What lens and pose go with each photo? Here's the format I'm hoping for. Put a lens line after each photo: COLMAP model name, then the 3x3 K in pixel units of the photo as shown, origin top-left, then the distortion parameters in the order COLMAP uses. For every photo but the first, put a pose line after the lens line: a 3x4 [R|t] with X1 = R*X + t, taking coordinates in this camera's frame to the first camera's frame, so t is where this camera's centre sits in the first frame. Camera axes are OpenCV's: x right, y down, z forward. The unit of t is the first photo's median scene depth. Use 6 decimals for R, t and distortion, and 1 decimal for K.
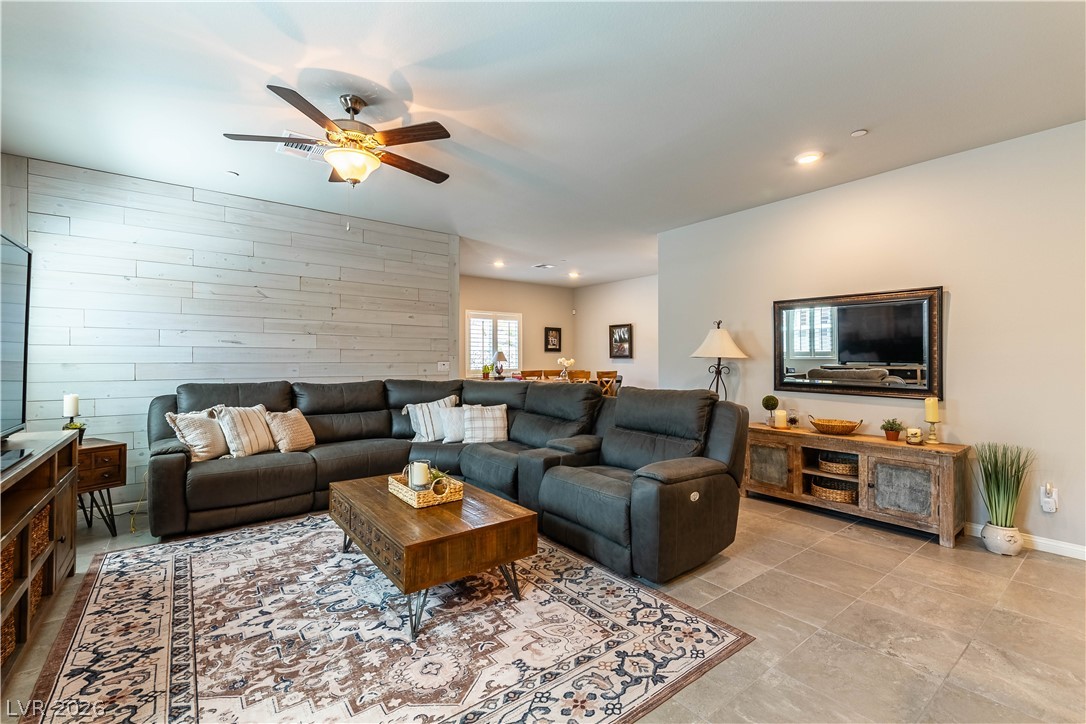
lens RADIAL K [[473.4, 0, 549.6], [0, 473.4, 351.0], [0, 0, 1]] dist [0.002621, -0.000301]
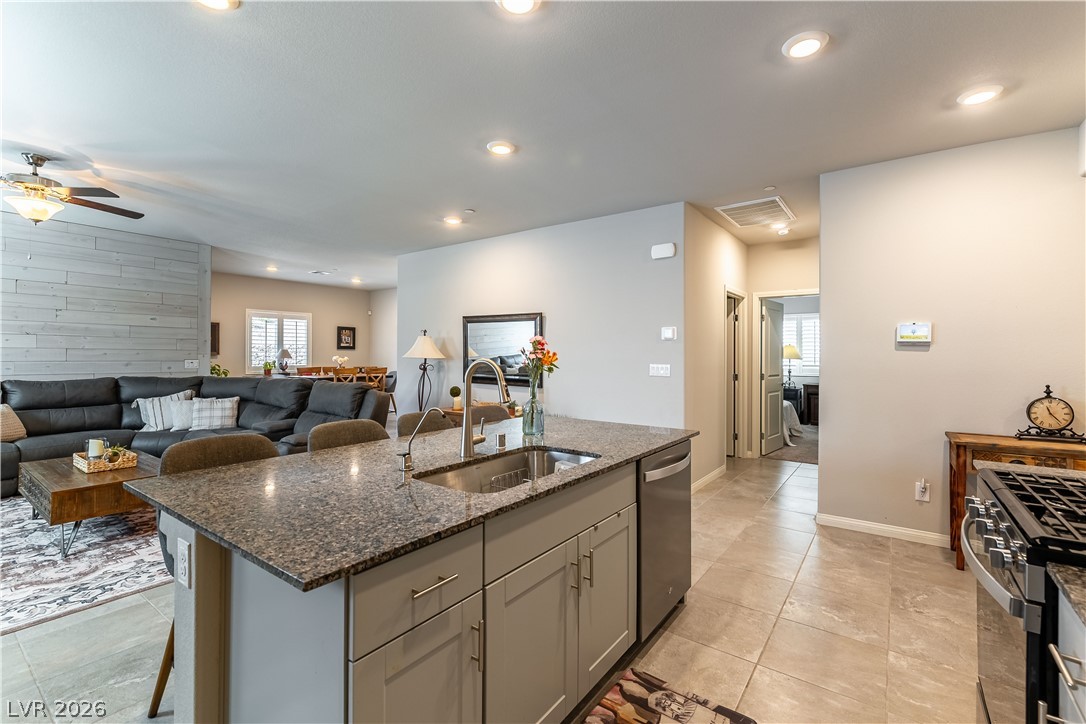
lens RADIAL K [[473.4, 0, 549.6], [0, 473.4, 351.0], [0, 0, 1]] dist [0.002621, -0.000301]
pose [[0.960256, 0.007764, 0.279012, 0.337437], [-0.010835, 0.999896, 0.009466, -0.022290], [-0.278909, -0.012113, 0.960241, -0.364754]]
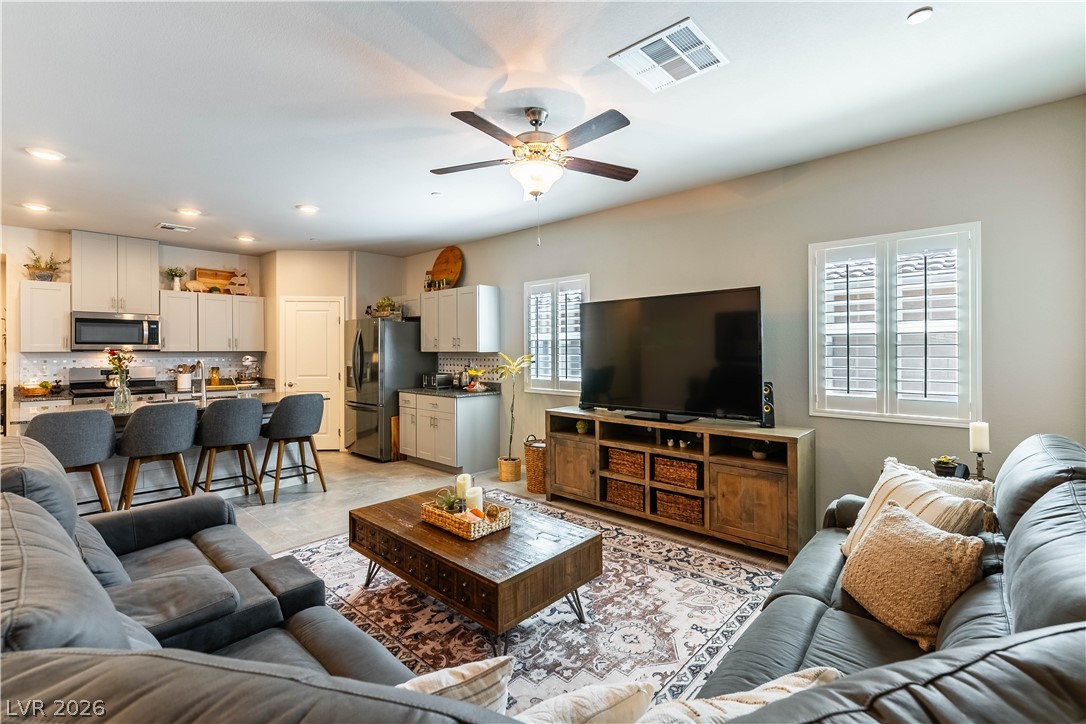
lens RADIAL K [[473.4, 0, 549.6], [0, 473.4, 351.0], [0, 0, 1]] dist [0.002621, -0.000301]
pose [[-0.985163, 0.003077, -0.171596, -0.164056], [0.006076, 0.999838, -0.016957, -0.006986], [0.171516, -0.017748, -0.985021, 1.189636]]
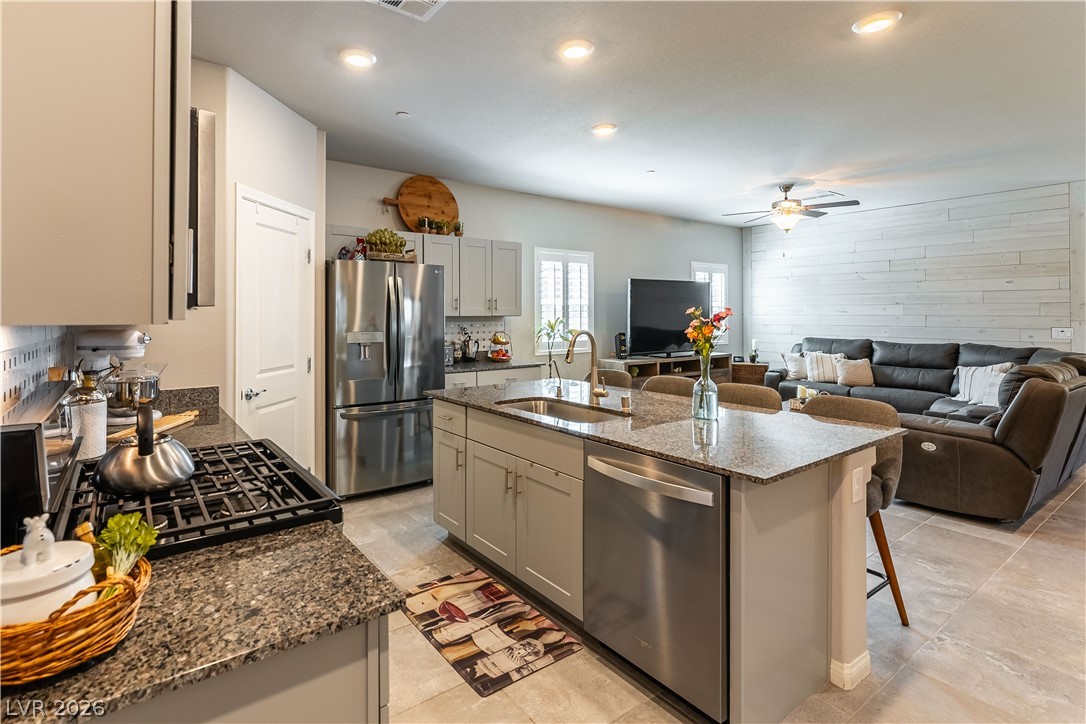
lens RADIAL K [[528.6, 0, 502.4], [0, 528.6, 311.7], [0, 0, 1]] dist [-0.000236, -0.000102]
pose [[-0.041857, -0.004380, -0.999114, 1.028589], [0.020322, 0.999780, -0.005235, -0.030998], [0.998917, -0.020523, -0.041759, -0.012182]]
